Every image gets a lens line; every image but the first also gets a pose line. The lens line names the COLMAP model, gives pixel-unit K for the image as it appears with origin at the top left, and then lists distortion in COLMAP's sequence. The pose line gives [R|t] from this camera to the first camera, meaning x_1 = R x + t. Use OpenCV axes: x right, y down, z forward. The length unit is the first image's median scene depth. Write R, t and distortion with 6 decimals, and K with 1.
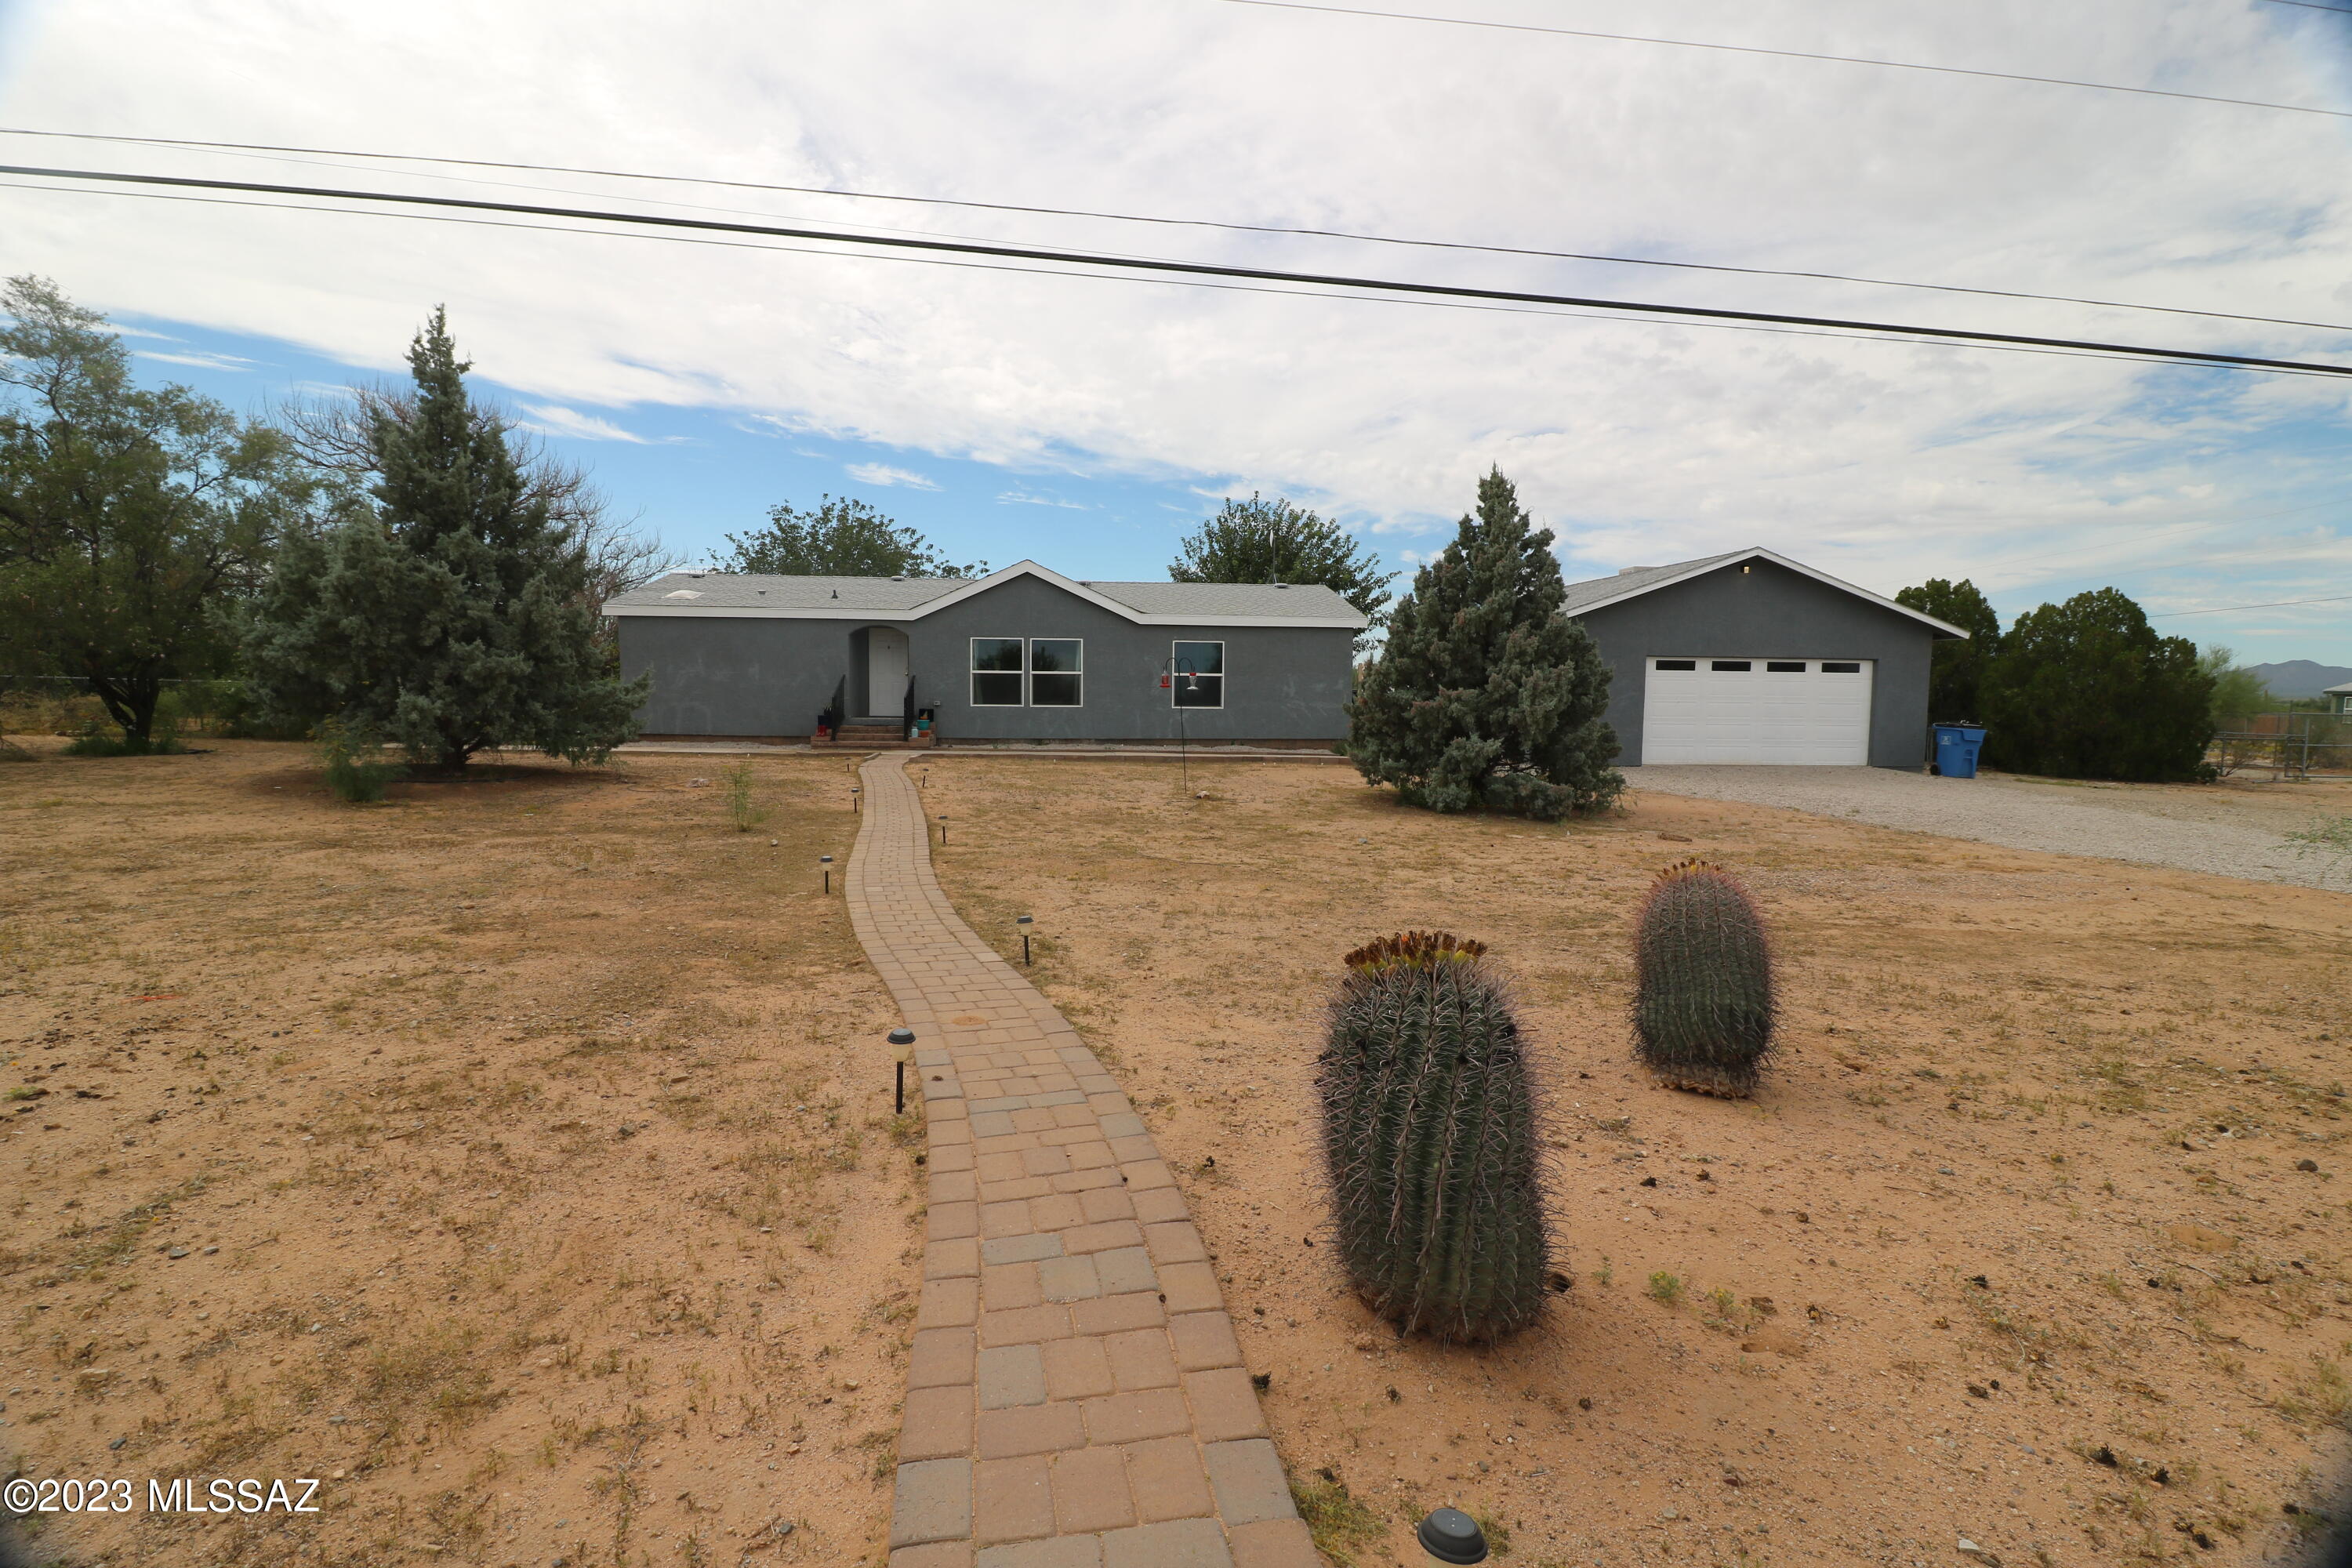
lens RADIAL K [[1100.9, 0, 1176.0], [0, 1100.9, 784.0], [0, 0, 1]] dist [0.000131, 0.000077]
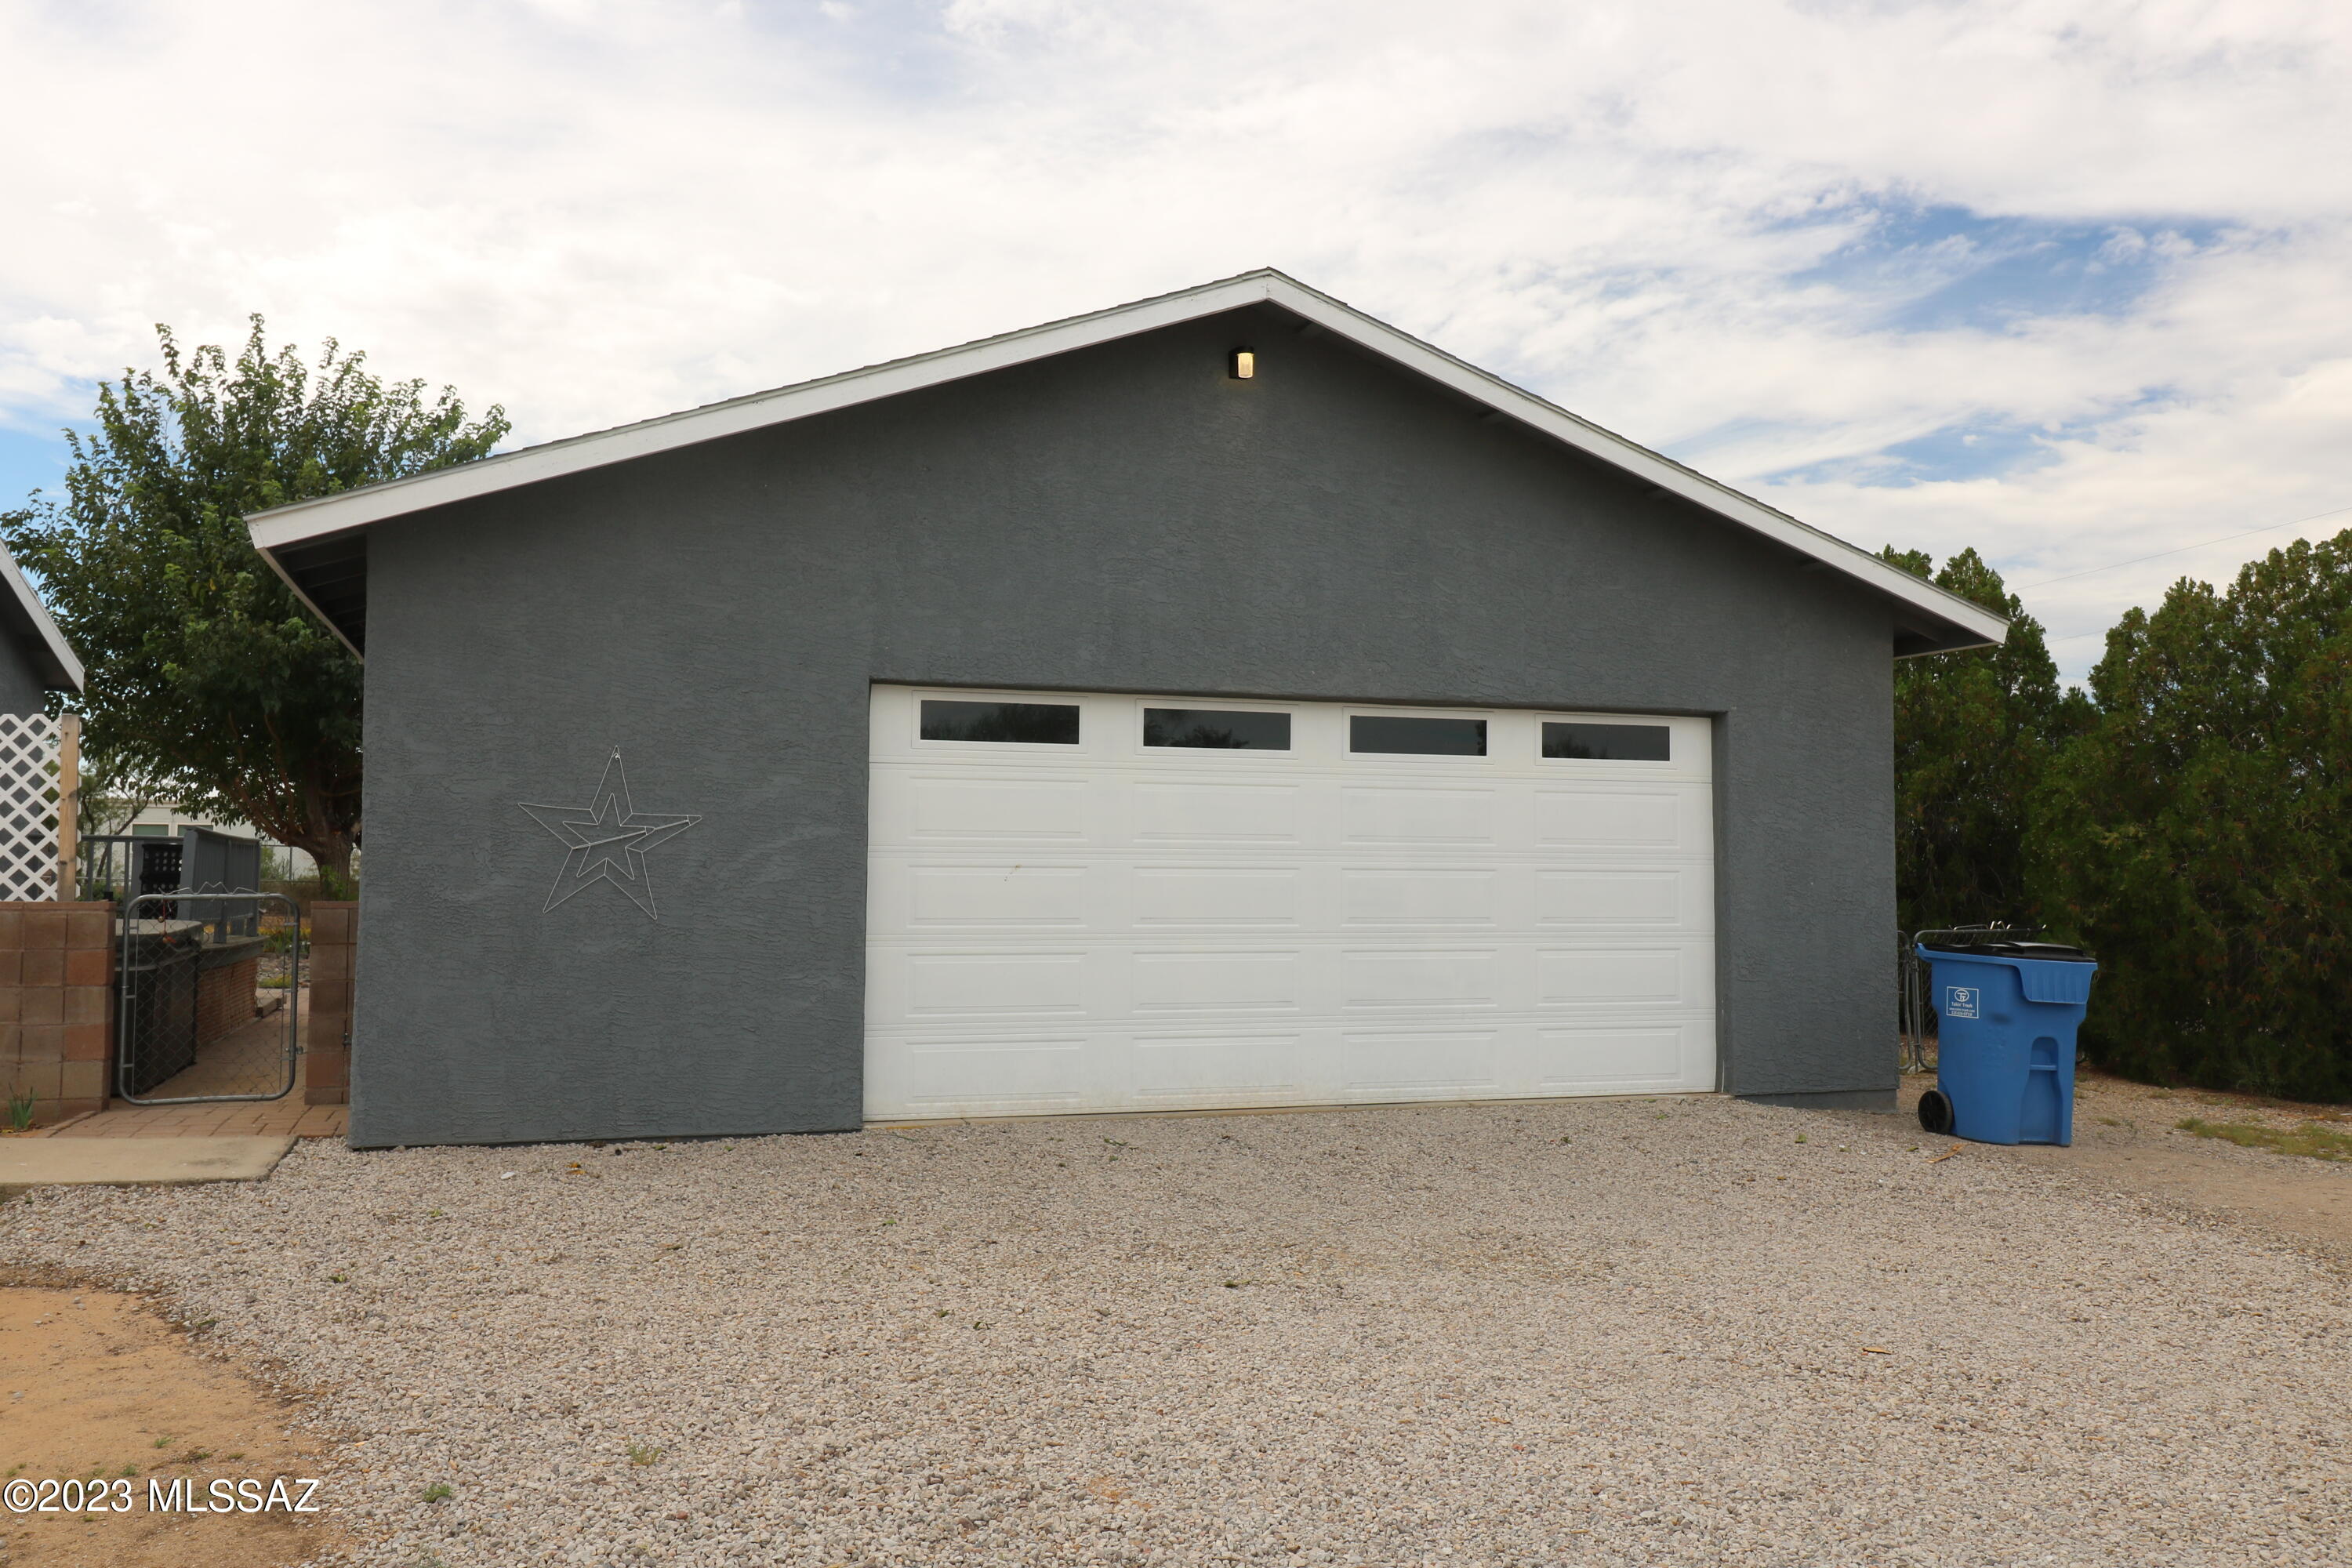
lens RADIAL K [[1941.7, 0, 1176.0], [0, 1941.7, 784.0], [0, 0, 1]] dist [0.065908, 0.002114]
pose [[0.970291, 0.005911, 0.241869, 0.381741], [0.026839, 0.990901, -0.131887, -0.033081], [-0.240448, 0.134460, 0.961304, 0.557075]]
